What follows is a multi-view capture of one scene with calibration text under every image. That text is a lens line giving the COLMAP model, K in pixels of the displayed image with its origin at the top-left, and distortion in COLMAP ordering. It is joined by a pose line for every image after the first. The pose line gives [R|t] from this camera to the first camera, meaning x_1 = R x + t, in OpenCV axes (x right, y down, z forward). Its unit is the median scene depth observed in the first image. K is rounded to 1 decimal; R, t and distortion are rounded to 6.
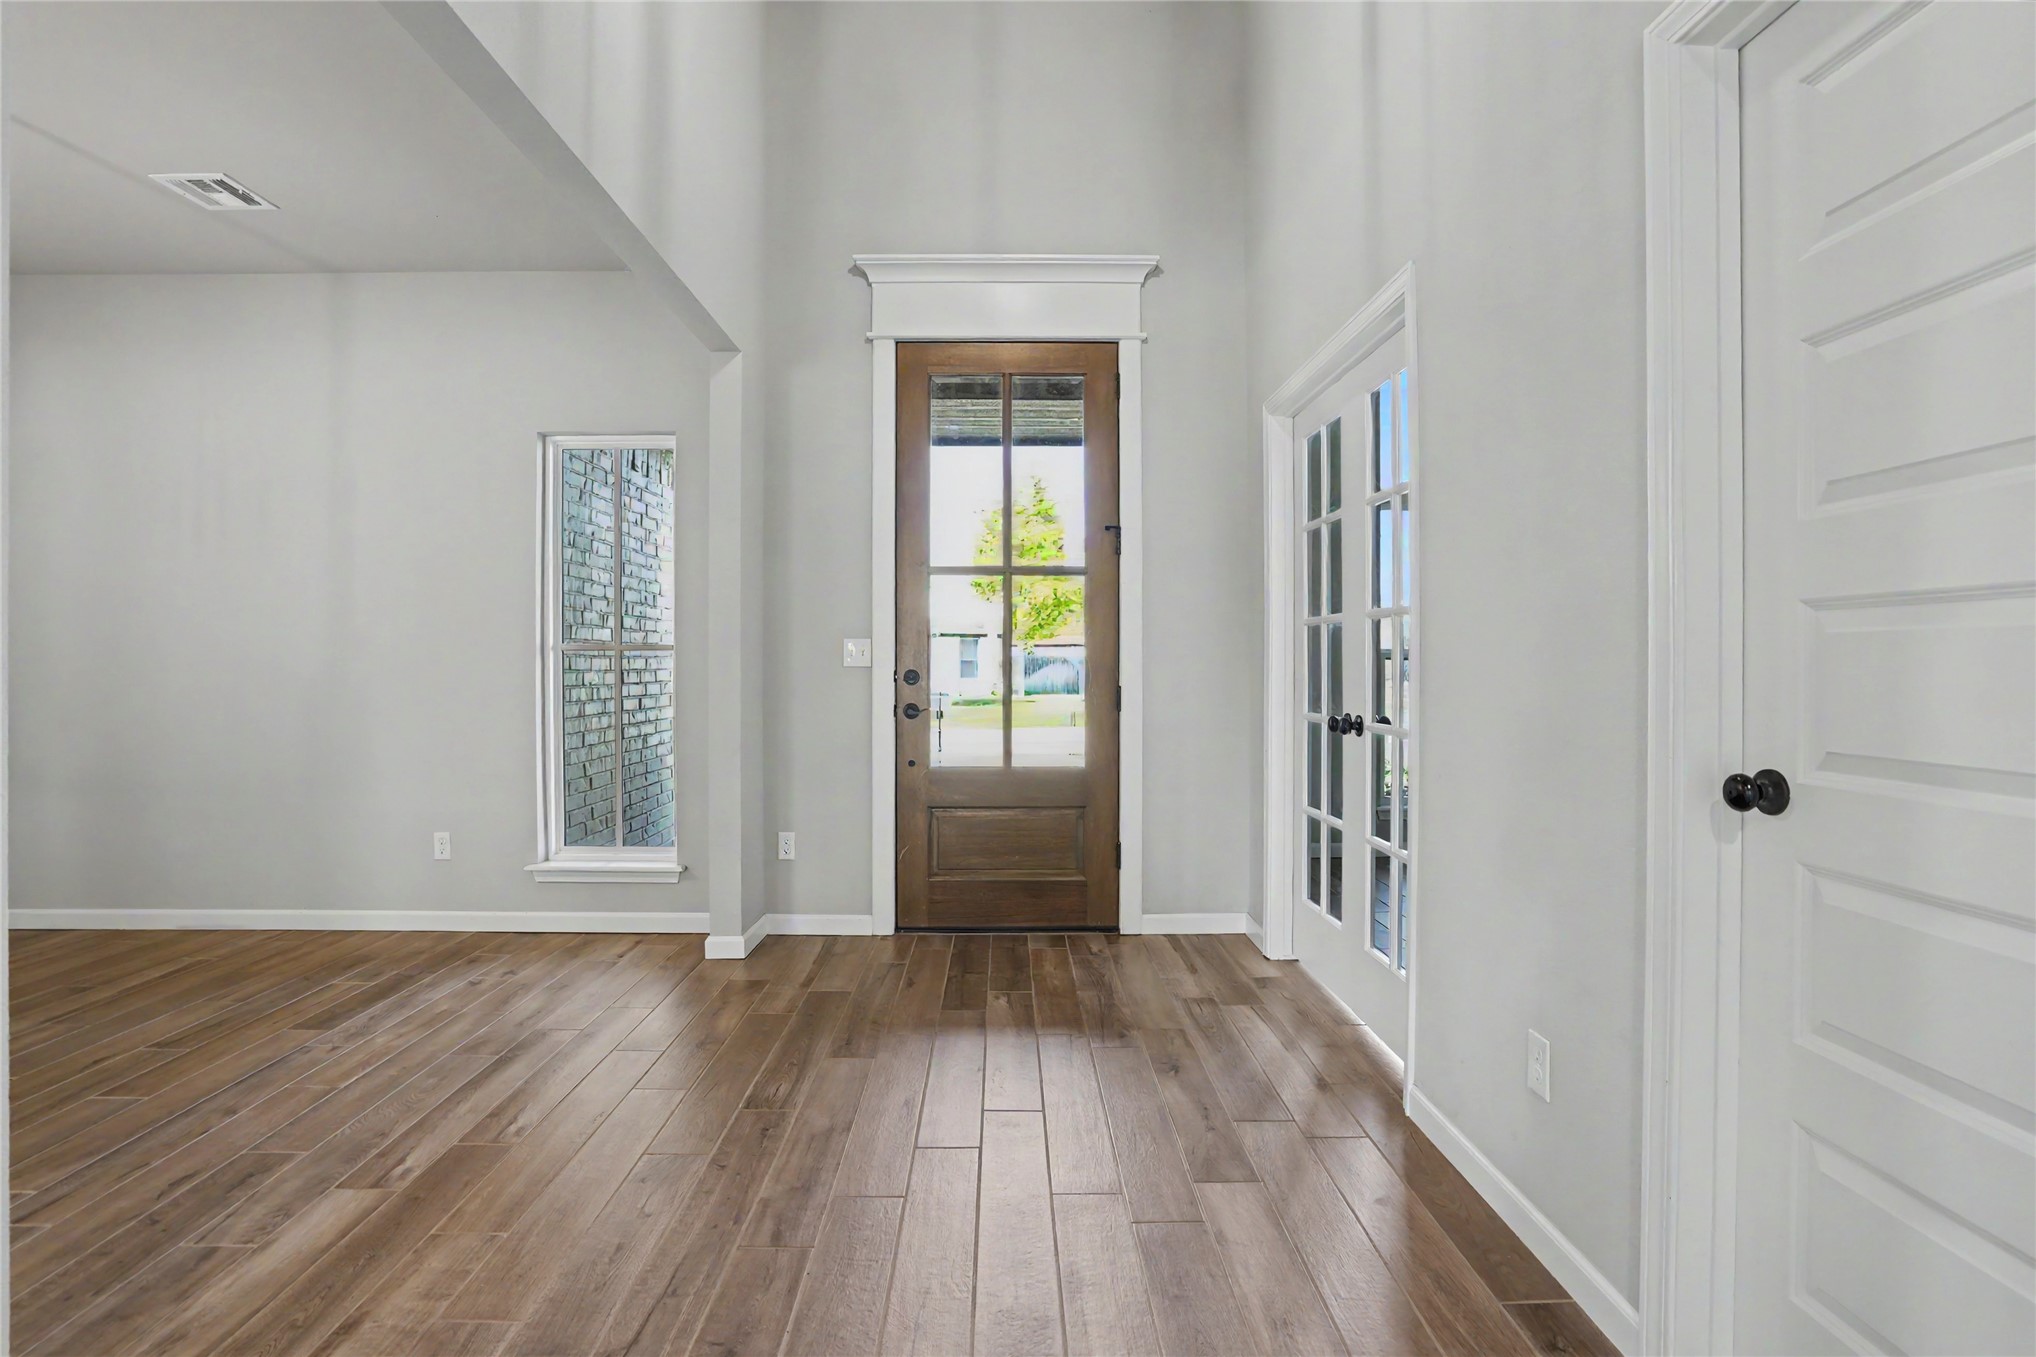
lens RADIAL K [[969.9, 0, 1019.5], [0, 969.9, 663.7], [0, 0, 1]] dist [-0.058289, 0.024382]
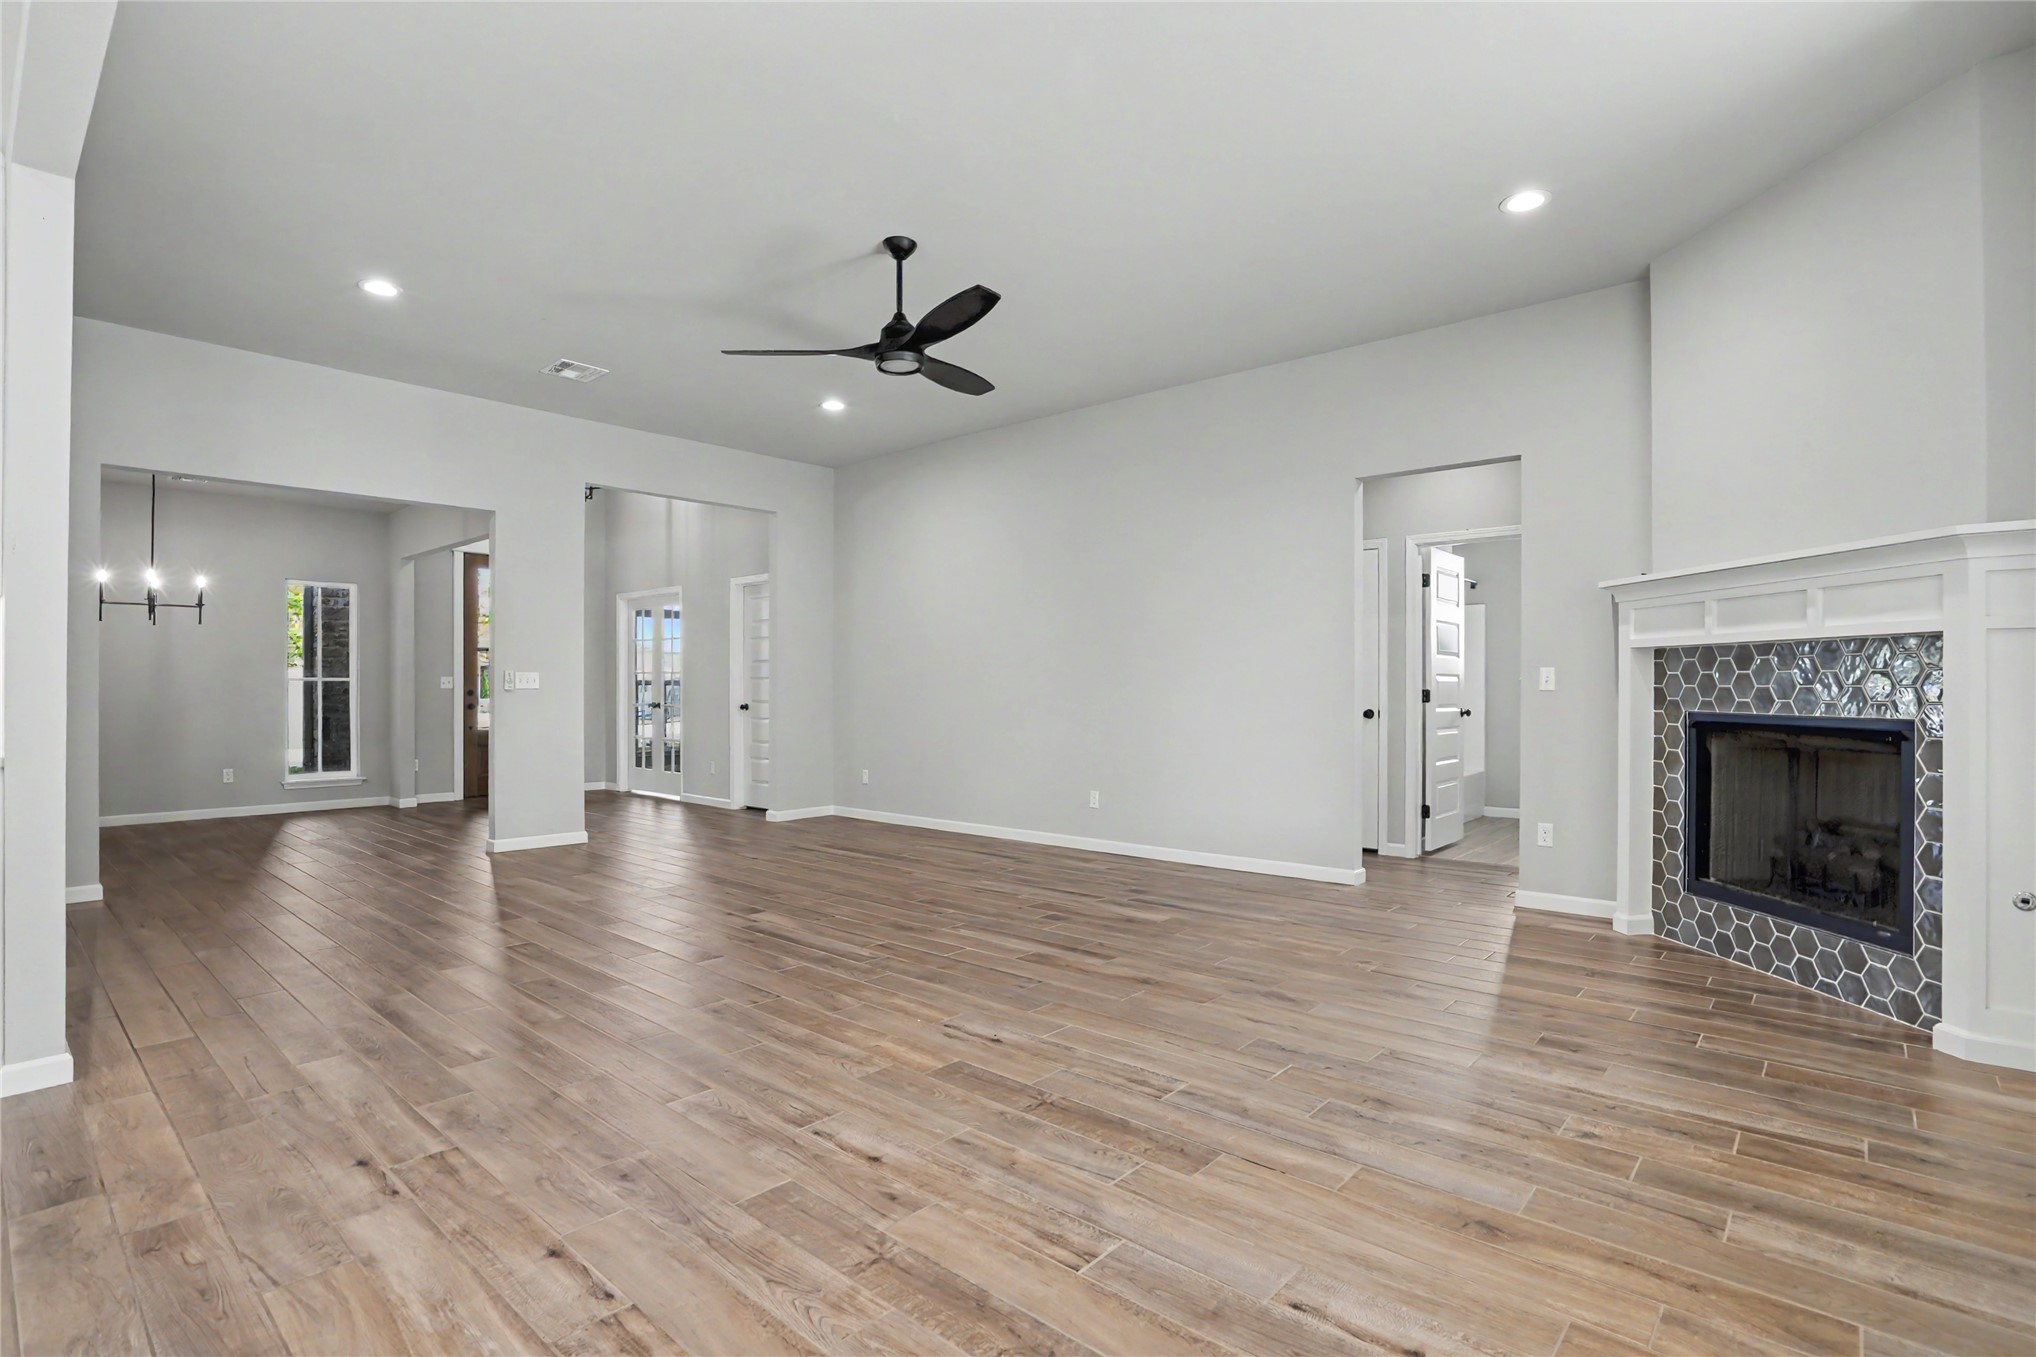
lens RADIAL K [[950.6, 0, 1016.3], [0, 950.6, 689.0], [0, 0, 1]] dist [-0.043439, 0.000258]
pose [[0.669280, -0.000851, 0.743010, -0.955715], [0.000037, 0.999999, 0.001112, 0.001276], [-0.743010, -0.000717, 0.669280, -1.614721]]
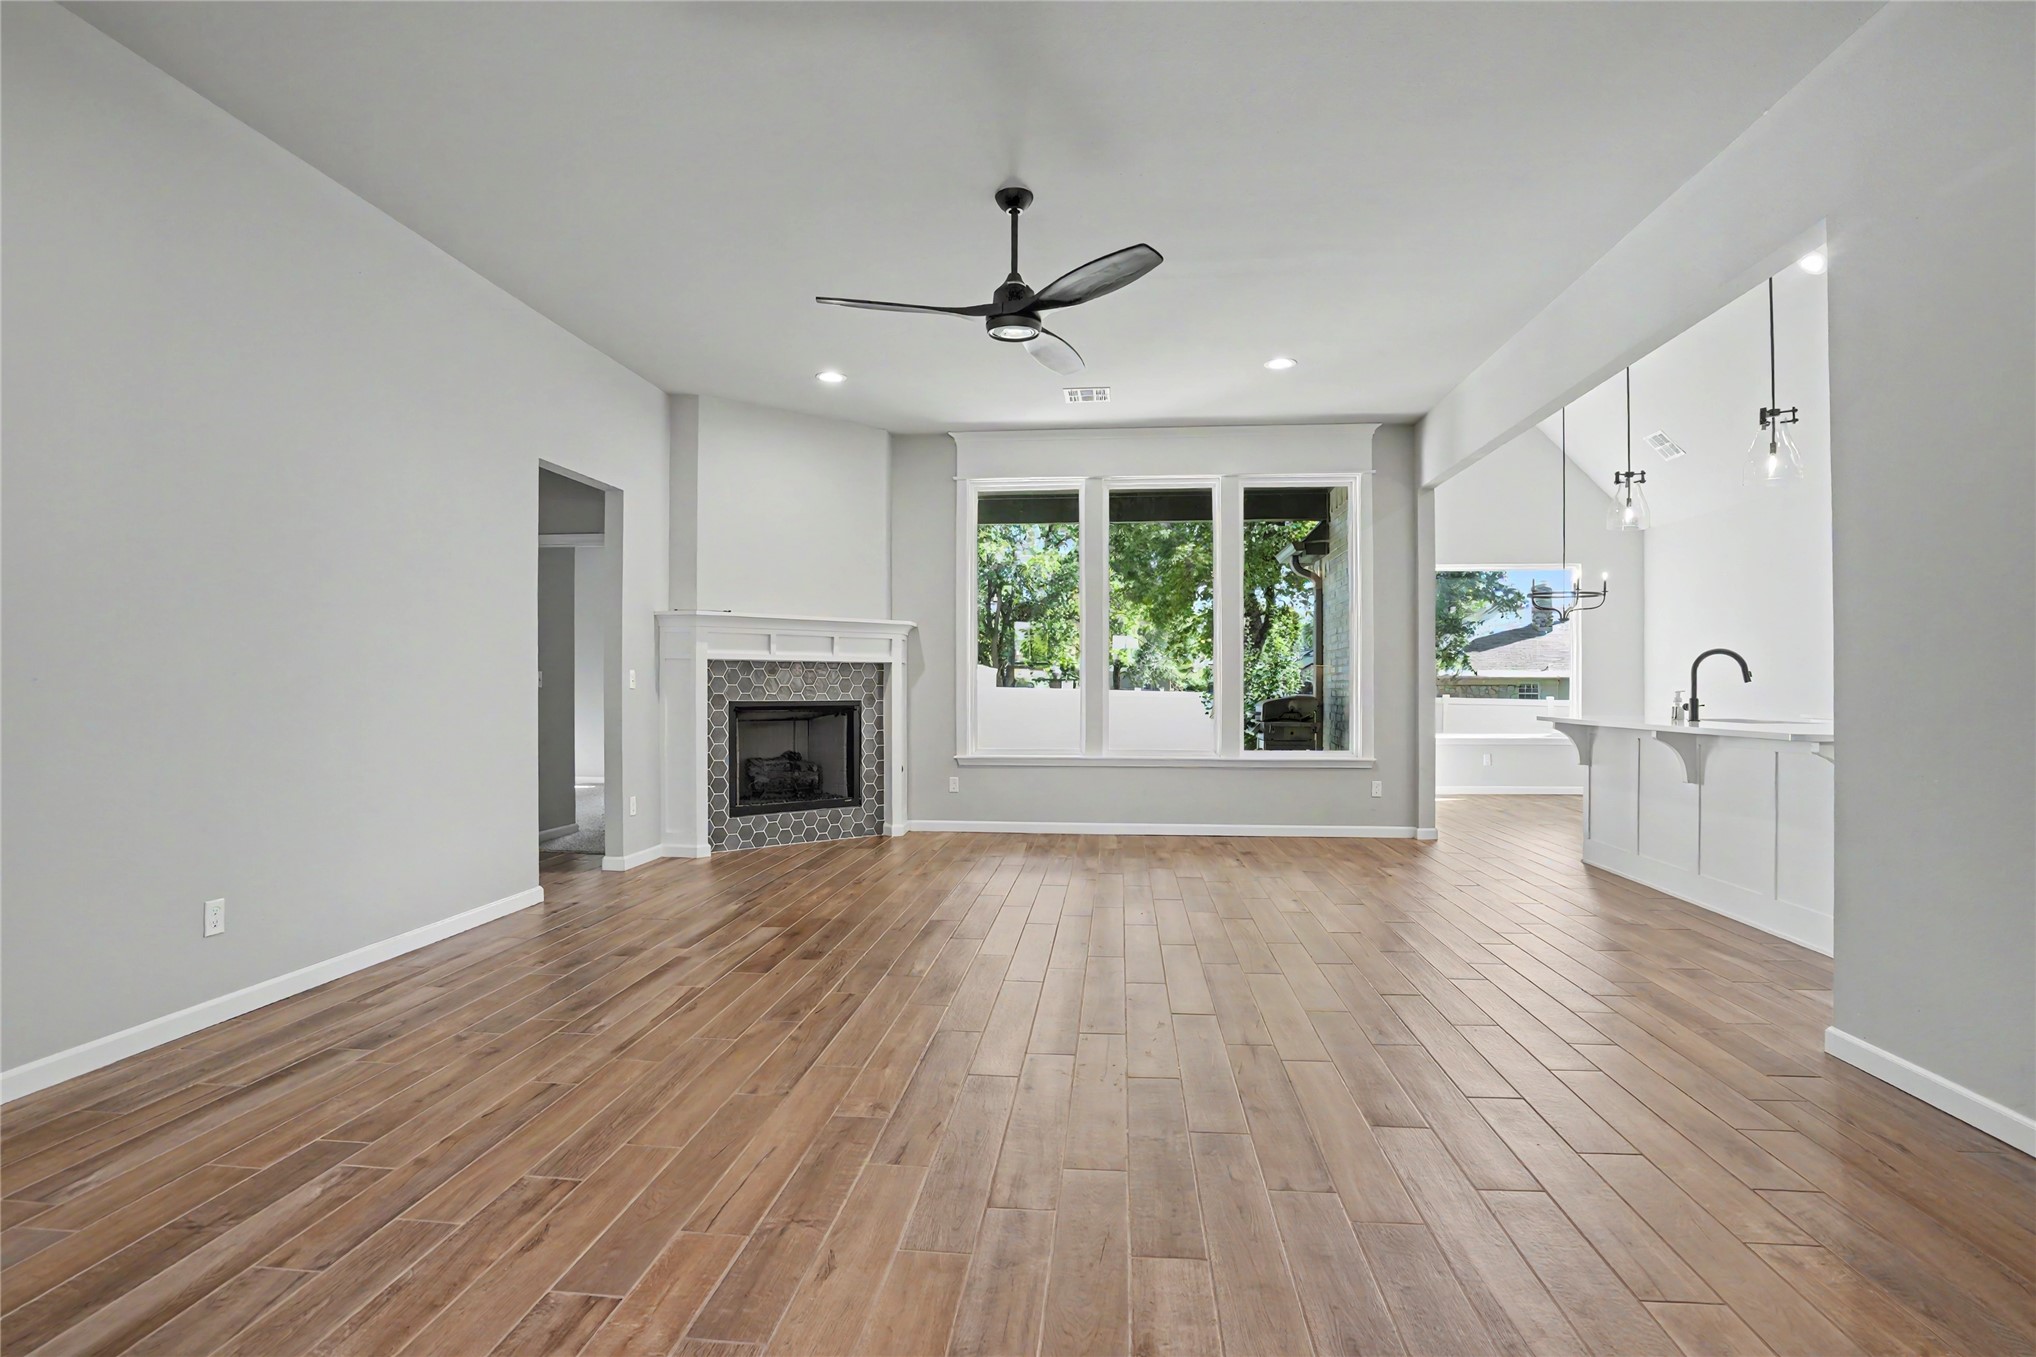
lens RADIAL K [[969.9, 0, 1019.5], [0, 969.9, 663.7], [0, 0, 1]] dist [-0.058289, 0.024382]
pose [[-0.993034, 0.001452, 0.117821, -0.398234], [-0.001123, 0.999762, -0.021786, -0.001857], [-0.117825, -0.021766, -0.992796, 0.106941]]
